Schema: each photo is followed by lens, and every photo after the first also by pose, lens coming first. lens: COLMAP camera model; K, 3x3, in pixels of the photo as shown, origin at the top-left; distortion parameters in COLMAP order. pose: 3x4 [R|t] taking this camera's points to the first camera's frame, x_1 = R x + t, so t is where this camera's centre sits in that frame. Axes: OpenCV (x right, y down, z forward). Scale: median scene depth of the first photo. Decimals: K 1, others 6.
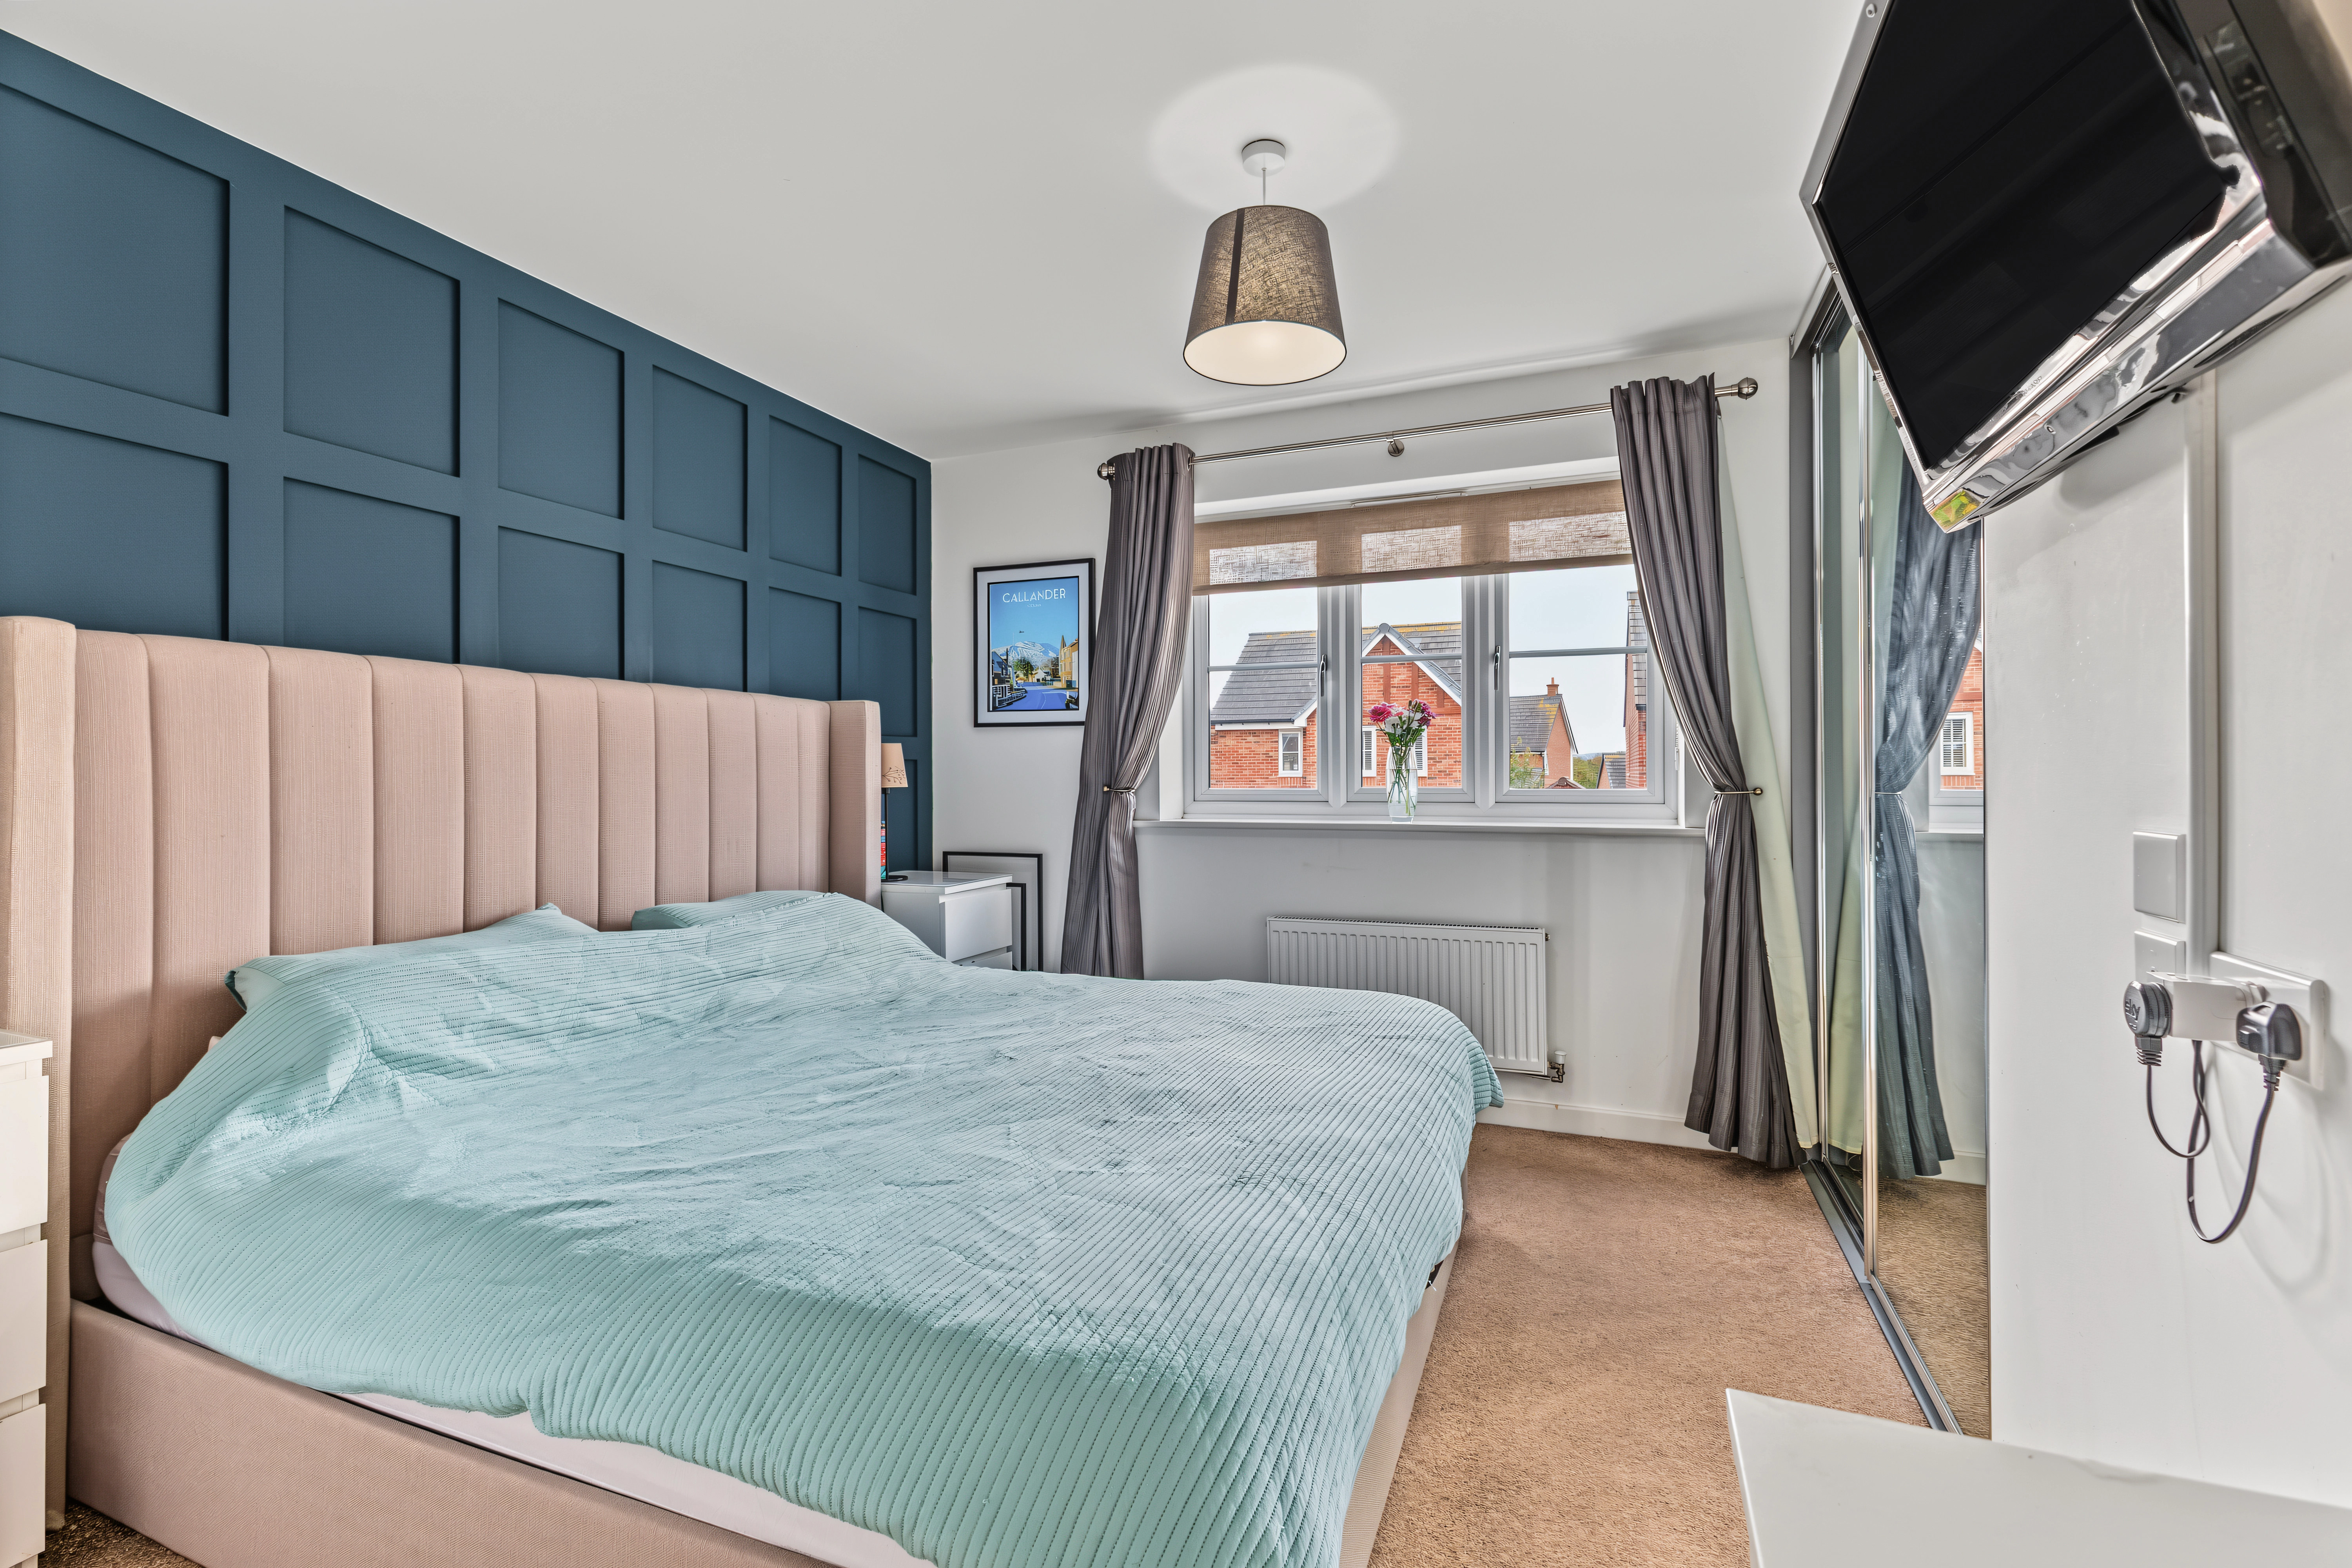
lens RADIAL K [[1017.8, 0, 1187.8], [0, 1017.8, 780.4], [0, 0, 1]] dist [0.011842, -0.000730]
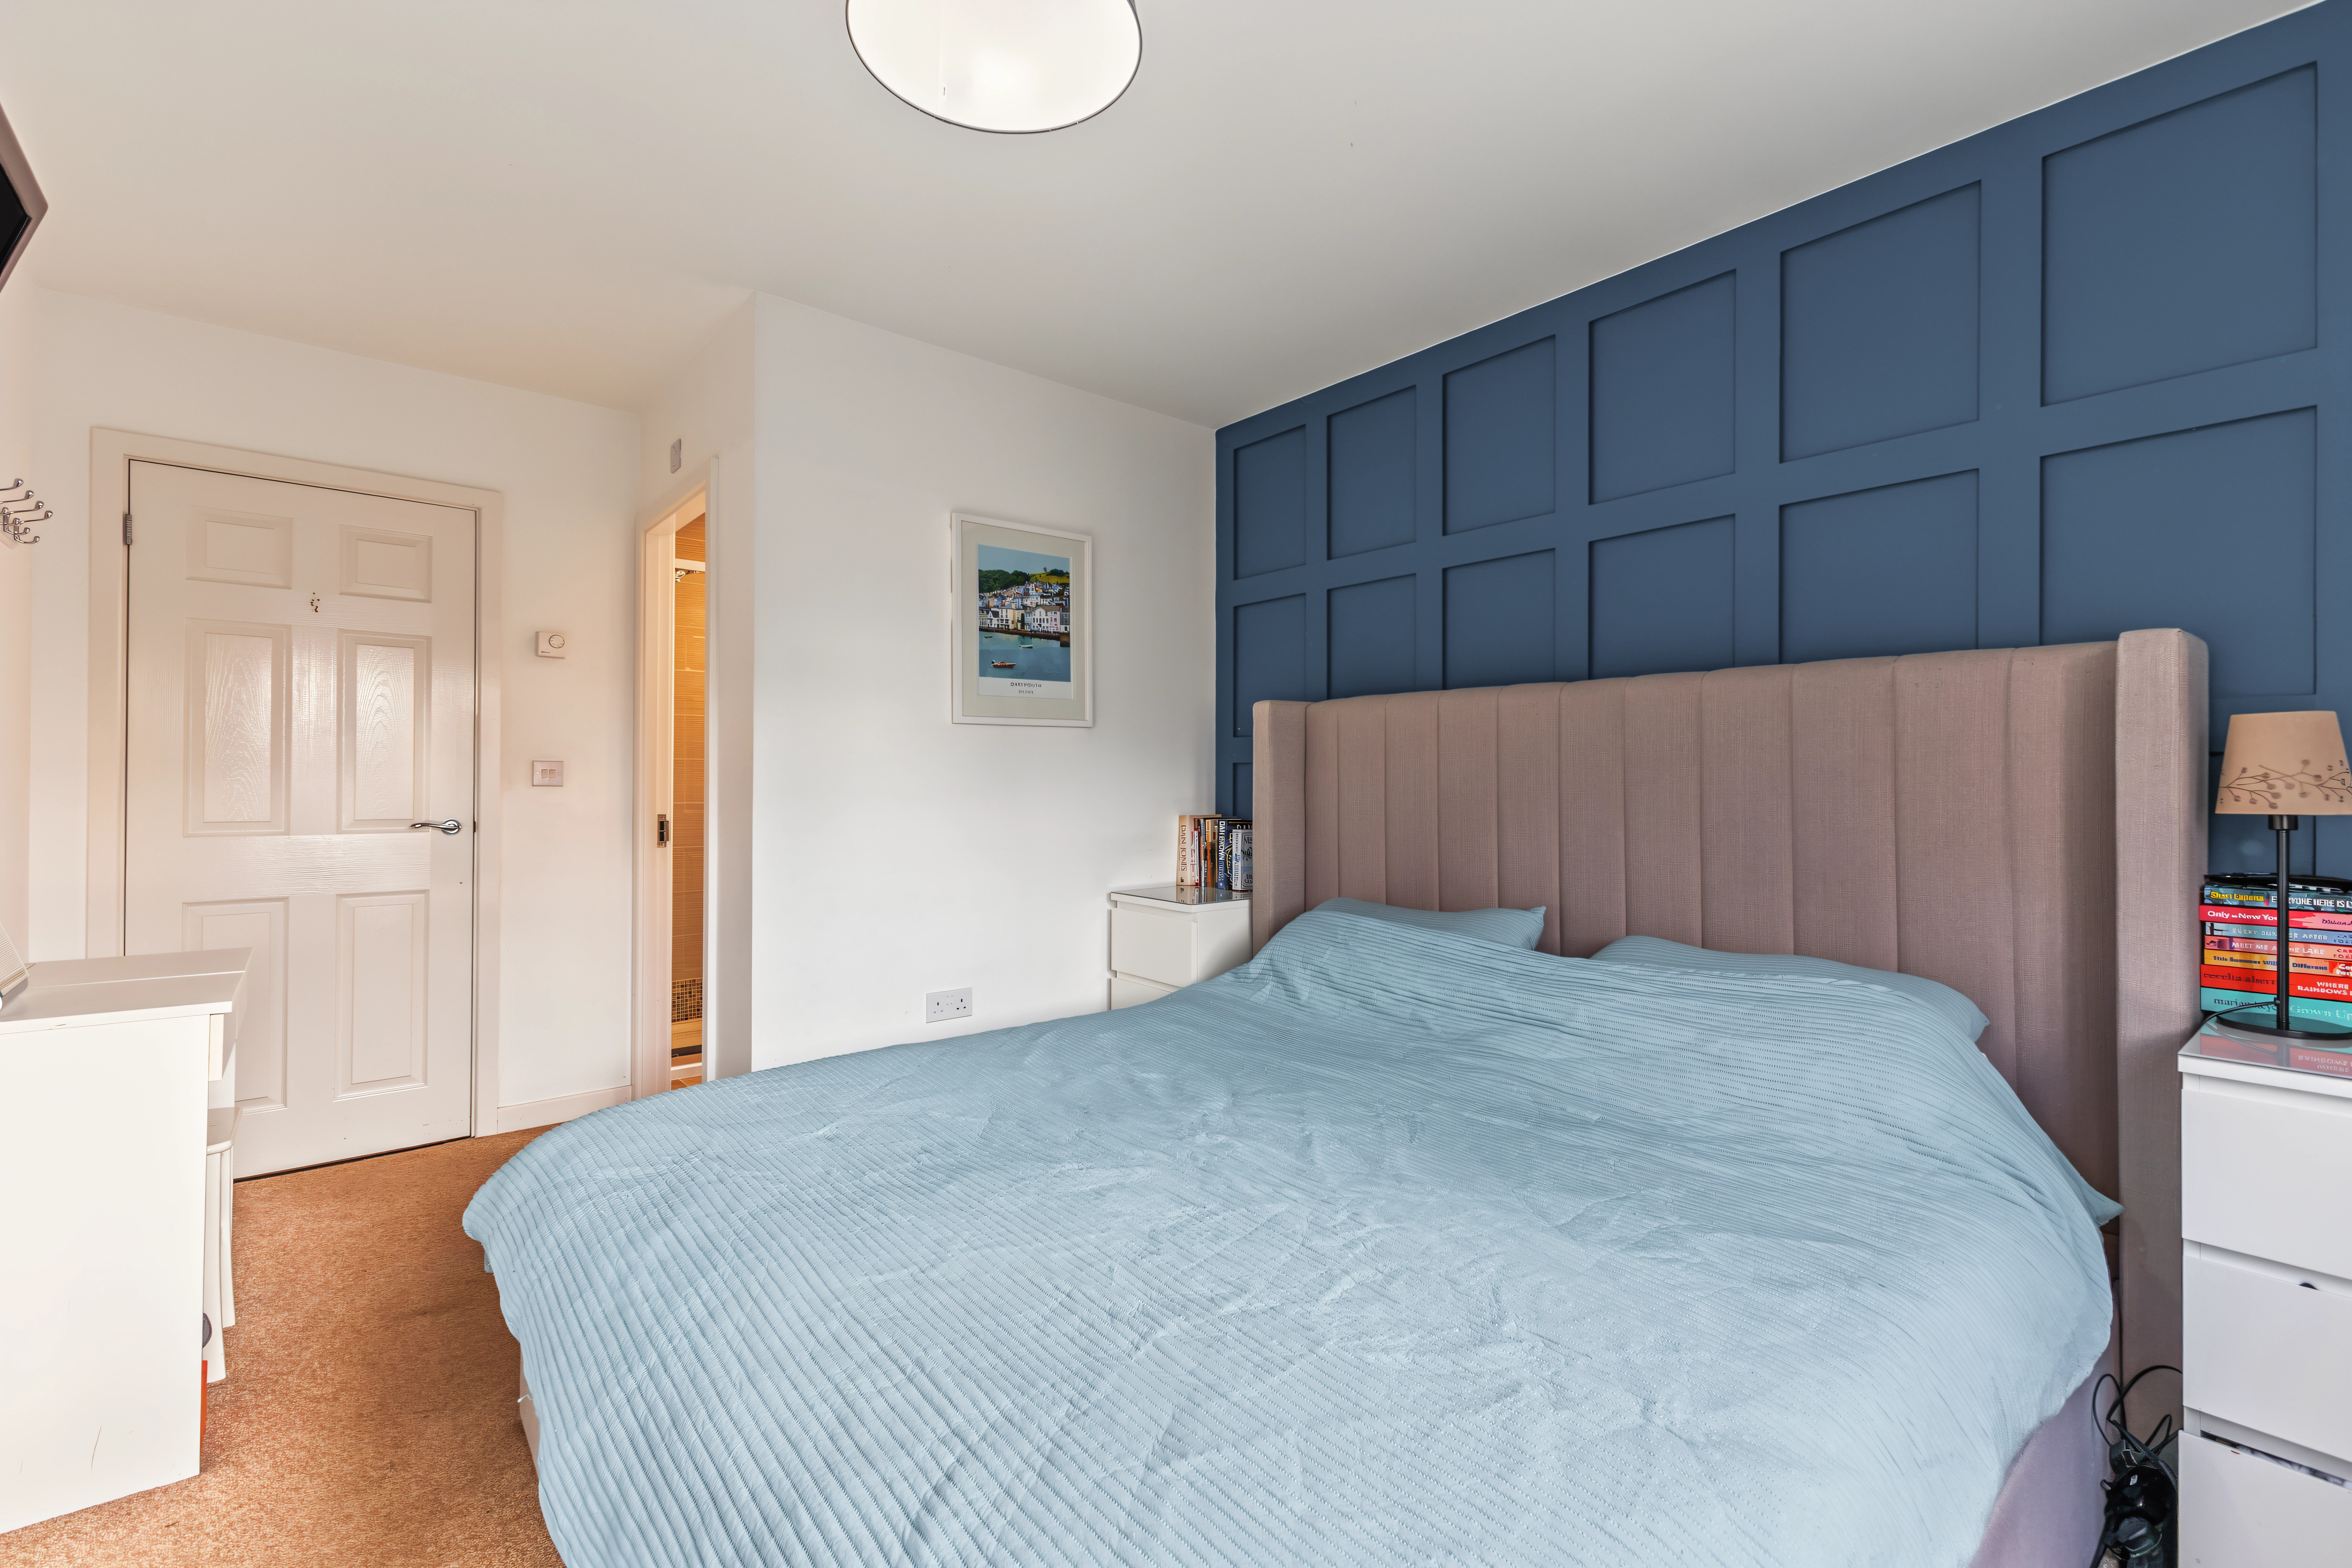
lens RADIAL K [[1017.8, 0, 1189.0], [0, 1017.8, 772.3], [0, 0, 1]] dist [0.011842, -0.000730]
pose [[-0.466186, -0.002399, -0.884684, 0.542677], [-0.001443, 0.999997, -0.001951, -0.017306], [0.884686, 0.000367, -0.466188, 1.376234]]
